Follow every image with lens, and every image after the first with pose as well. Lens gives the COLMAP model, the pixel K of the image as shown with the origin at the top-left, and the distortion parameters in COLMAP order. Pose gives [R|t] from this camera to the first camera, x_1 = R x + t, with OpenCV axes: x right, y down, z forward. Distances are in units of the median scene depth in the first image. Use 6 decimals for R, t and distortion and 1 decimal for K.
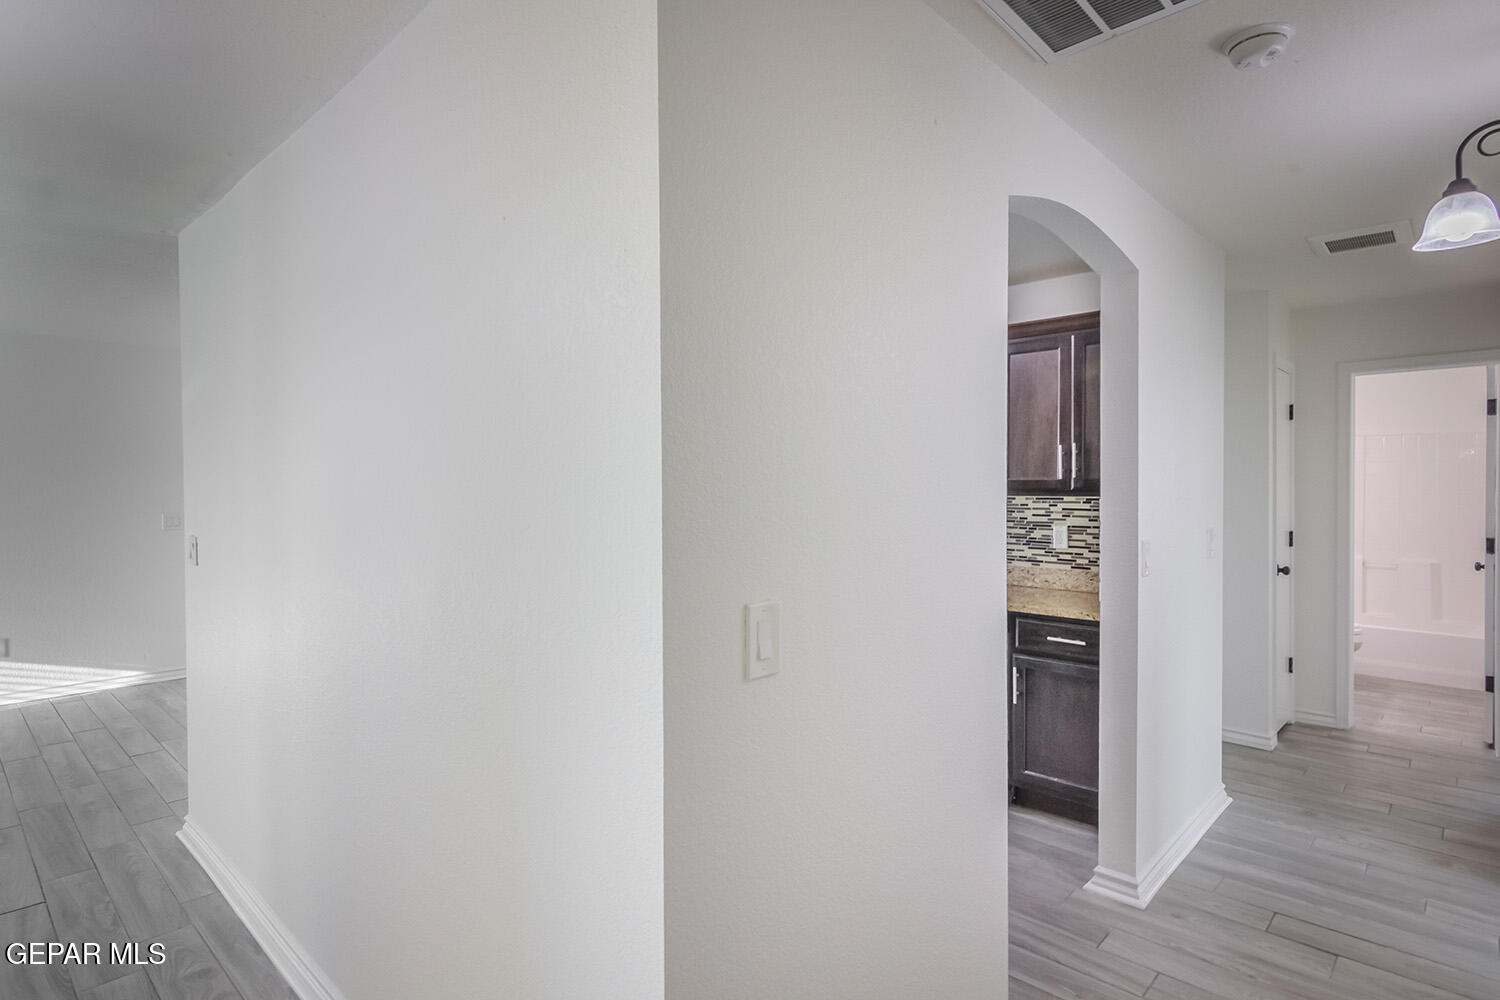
lens RADIAL K [[782.6, 0, 756.3], [0, 782.6, 494.1], [0, 0, 1]] dist [0.001962, 0.000672]
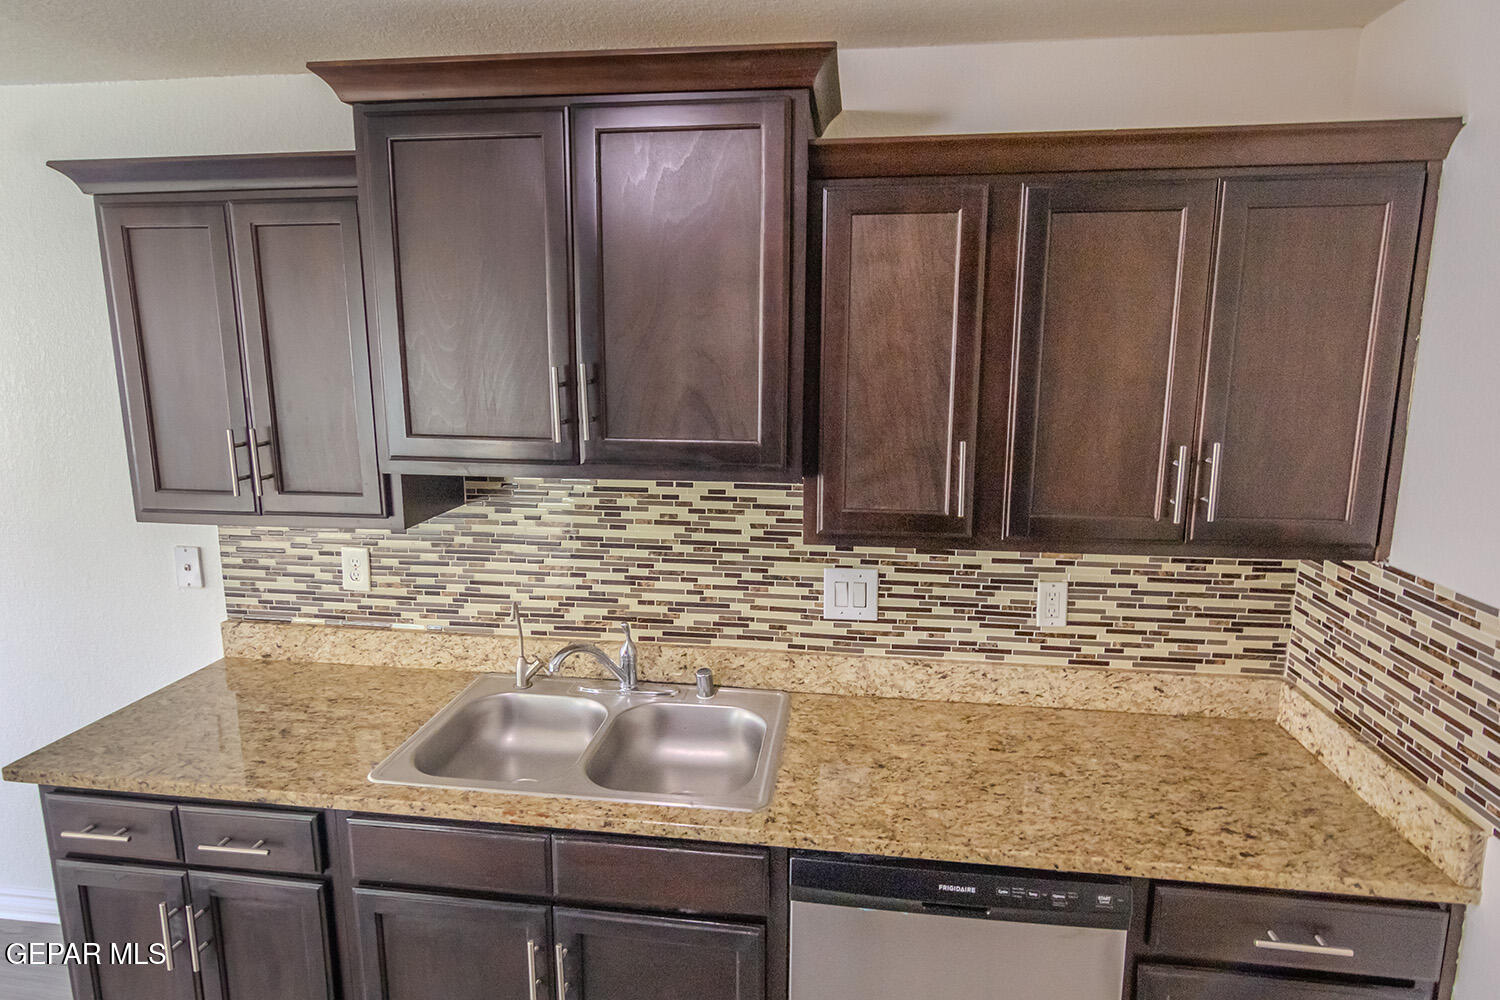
lens RADIAL K [[813.2, 0, 754.7], [0, 813.2, 481.7], [0, 0, 1]] dist [0.002098, 0.000179]
pose [[0.813429, -0.094707, 0.573902, -0.054059], [0.005726, 0.987912, 0.154913, -0.103416], [-0.581636, -0.122724, 0.804138, 0.703079]]
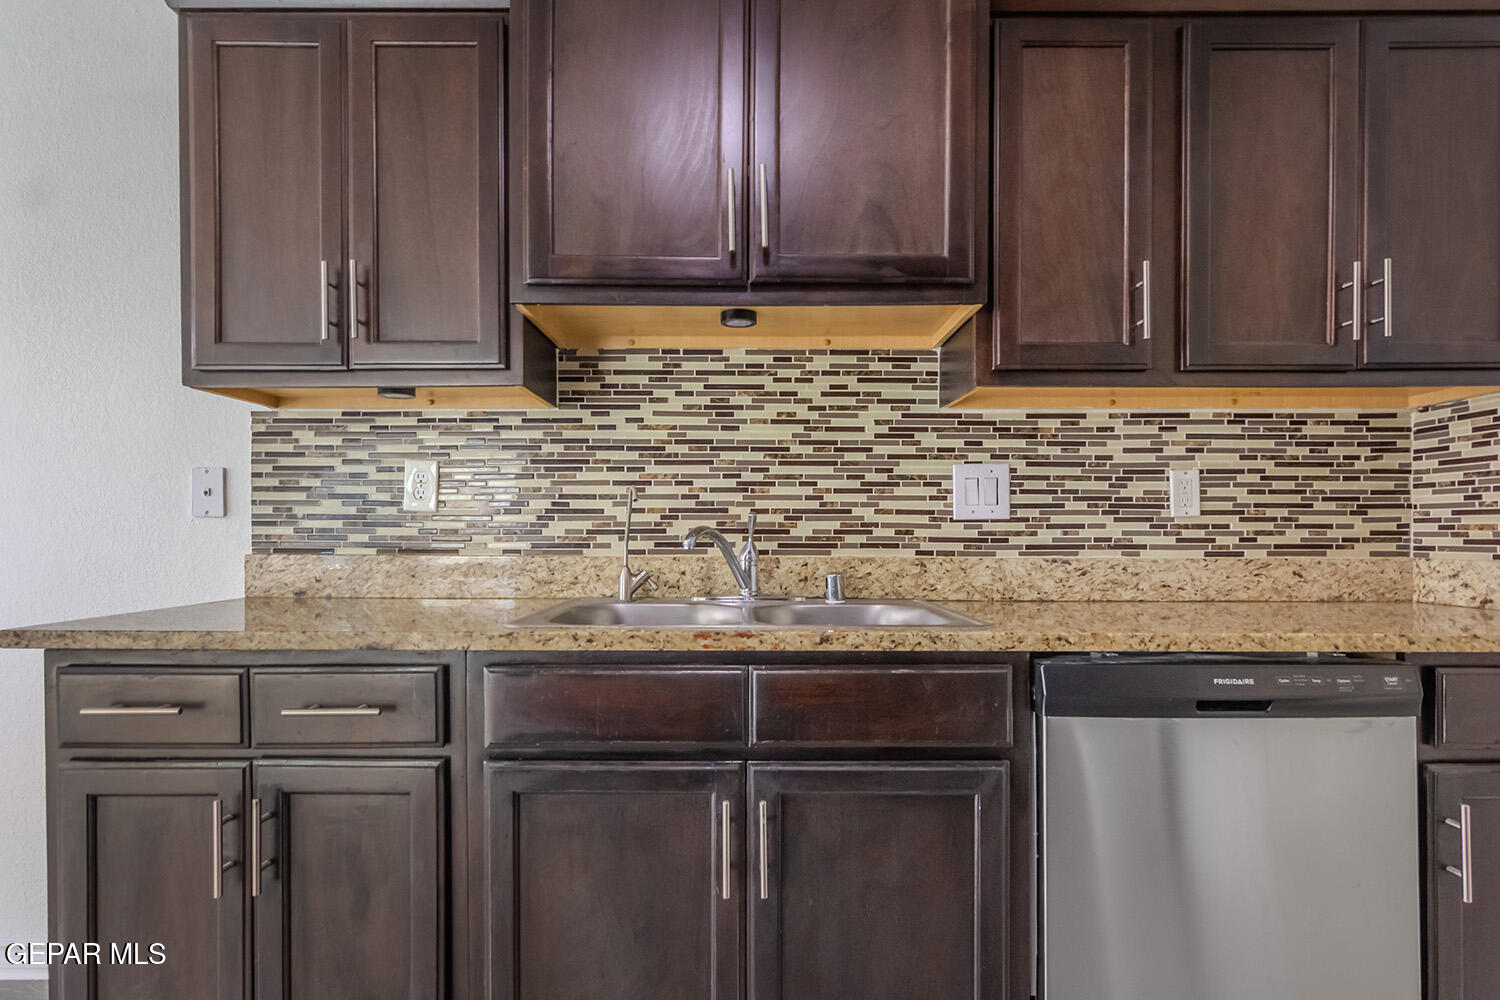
lens RADIAL K [[778.8, 0, 752.1], [0, 778.8, 537.4], [0, 0, 1]] dist [0.001981, 0.001205]
pose [[0.727686, -0.002944, 0.685904, -0.141570], [0.008995, 0.999946, -0.005250, 0.082214], [-0.685851, 0.009990, 0.727673, 0.830659]]
